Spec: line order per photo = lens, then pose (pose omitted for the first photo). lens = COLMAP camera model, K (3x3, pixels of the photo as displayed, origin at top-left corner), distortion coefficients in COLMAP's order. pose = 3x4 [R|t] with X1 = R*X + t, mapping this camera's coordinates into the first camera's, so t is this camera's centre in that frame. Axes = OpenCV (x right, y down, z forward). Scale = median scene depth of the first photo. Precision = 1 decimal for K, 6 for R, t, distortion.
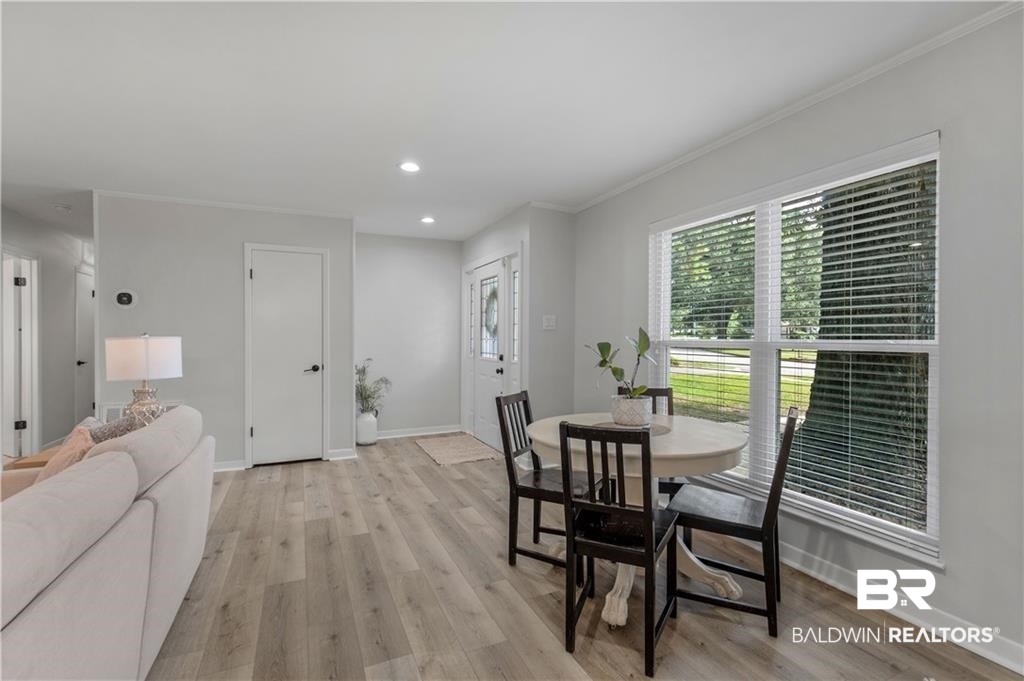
lens RADIAL K [[469.3, 0, 512.0], [0, 469.3, 340.5], [0, 0, 1]] dist [0.018398, 0.000264]
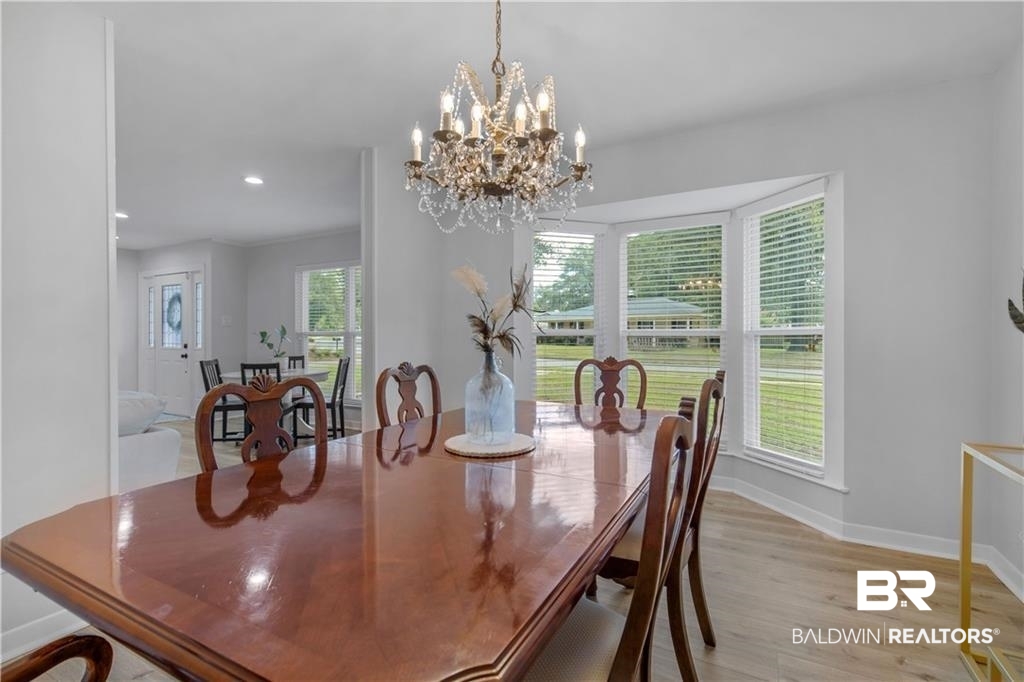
lens RADIAL K [[469.3, 0, 512.0], [0, 469.3, 341.0], [0, 0, 1]] dist [0.018398, 0.000264]
pose [[0.801118, -0.005669, 0.598480, -0.089181], [0.003777, 0.999983, 0.004417, 0.020531], [-0.598495, -0.001279, 0.801126, -0.683703]]
